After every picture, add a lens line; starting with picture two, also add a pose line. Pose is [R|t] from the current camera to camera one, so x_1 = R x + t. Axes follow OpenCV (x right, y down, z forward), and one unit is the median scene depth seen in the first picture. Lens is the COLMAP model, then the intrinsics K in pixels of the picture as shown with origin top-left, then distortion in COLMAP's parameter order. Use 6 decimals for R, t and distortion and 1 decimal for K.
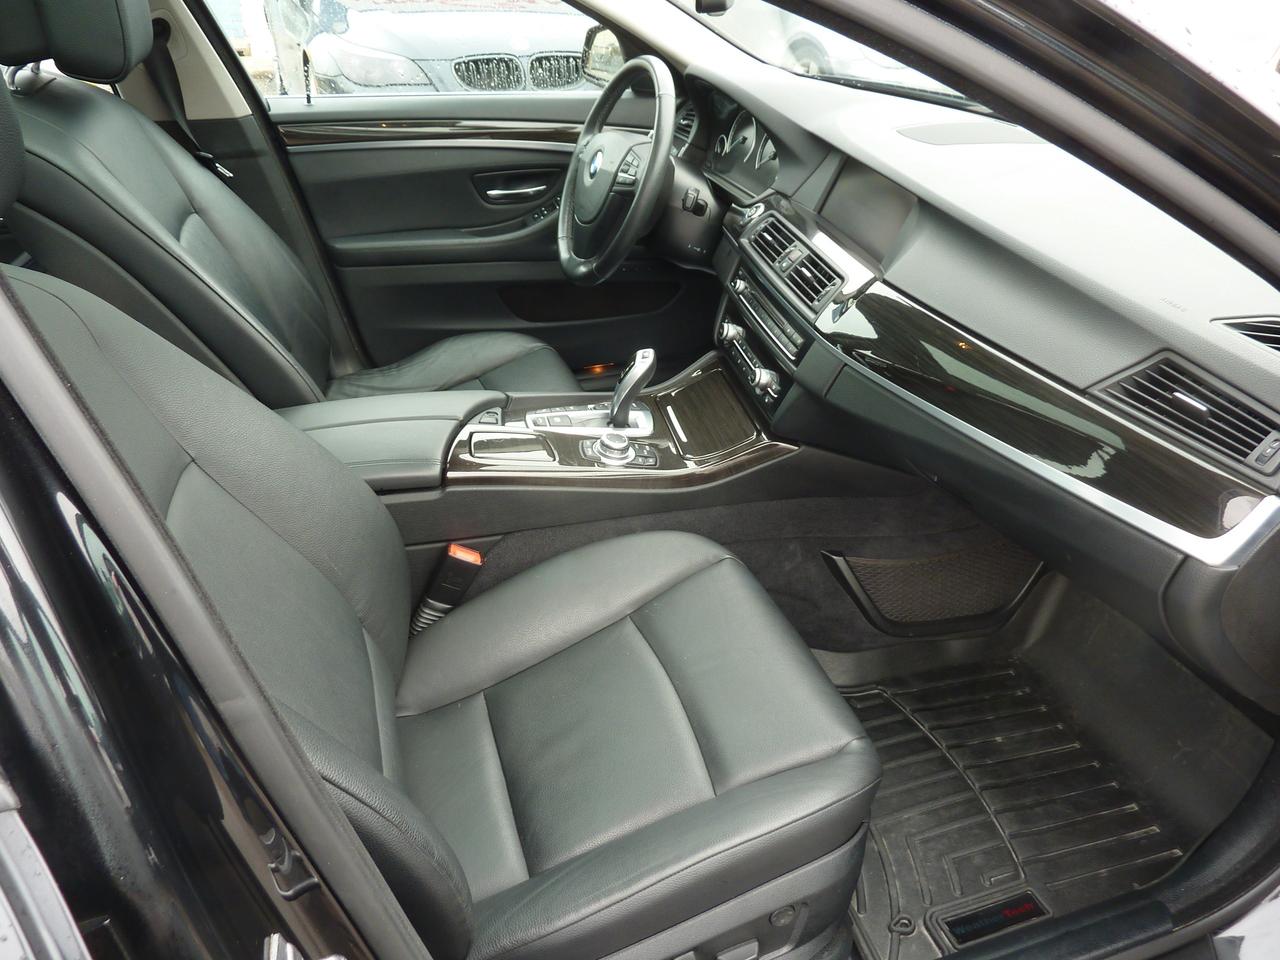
lens RADIAL K [[972.5, 0, 642.1], [0, 972.5, 479.0], [0, 0, 1]] dist [-0.027429, -0.005540]
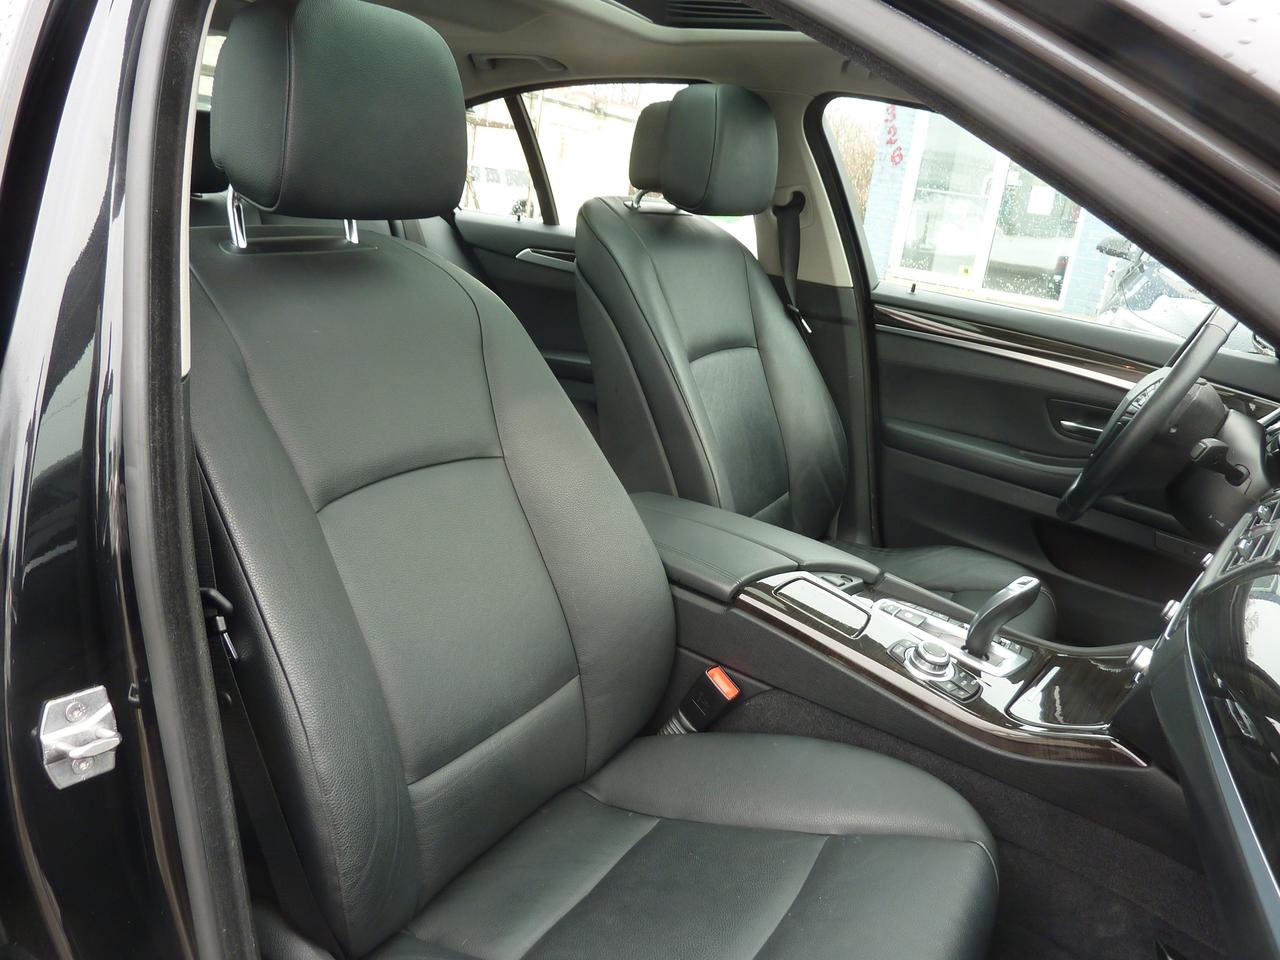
lens RADIAL K [[972.5, 0, 642.1], [0, 972.5, 479.0], [0, 0, 1]] dist [-0.027429, -0.005540]
pose [[0.652678, 0.289518, -0.700136, 0.325731], [-0.467342, 0.881199, -0.071274, 0.005857], [0.596324, 0.373722, 0.710443, 0.178860]]
